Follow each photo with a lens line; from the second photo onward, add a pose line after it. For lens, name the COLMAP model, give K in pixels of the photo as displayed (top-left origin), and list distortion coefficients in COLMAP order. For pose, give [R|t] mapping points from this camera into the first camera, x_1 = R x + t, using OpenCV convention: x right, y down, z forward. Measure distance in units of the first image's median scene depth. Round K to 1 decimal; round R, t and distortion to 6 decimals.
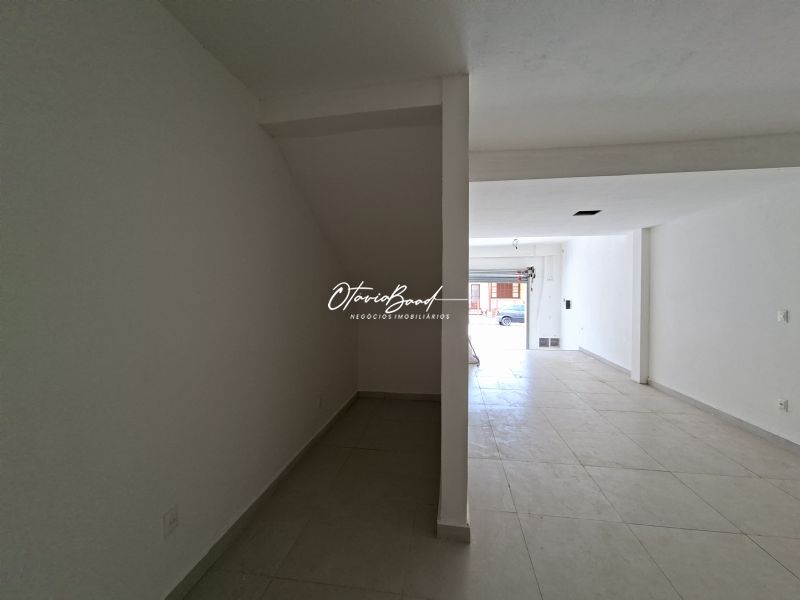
lens RADIAL K [[315.6, 0, 403.9], [0, 315.6, 297.0], [0, 0, 1]] dist [-0.000086, -0.000987]
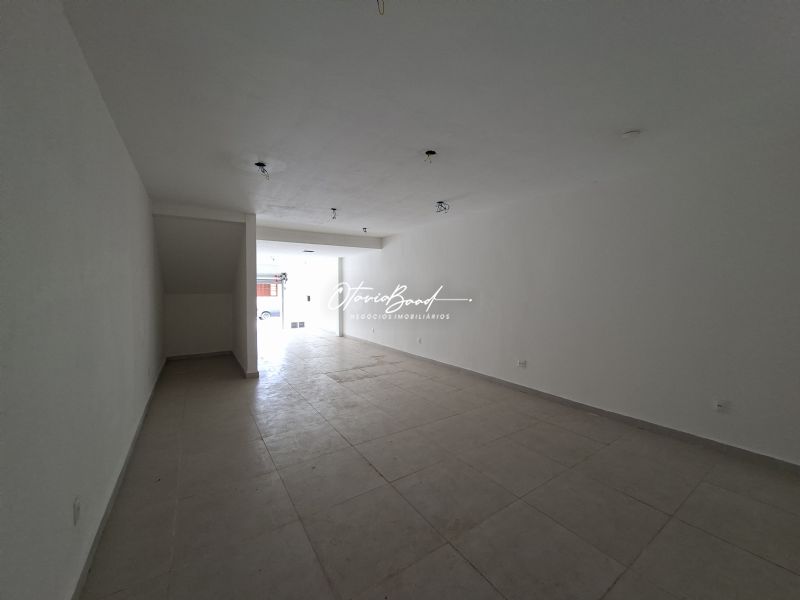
lens RADIAL K [[312.8, 0, 402.8], [0, 312.8, 297.7], [0, 0, 1]] dist [-0.002746, -0.000431]
pose [[0.742154, -0.018922, 0.669962, -0.150689], [0.015505, 0.999819, 0.011062, 0.009861], [-0.670050, 0.002178, 0.742313, -0.413718]]
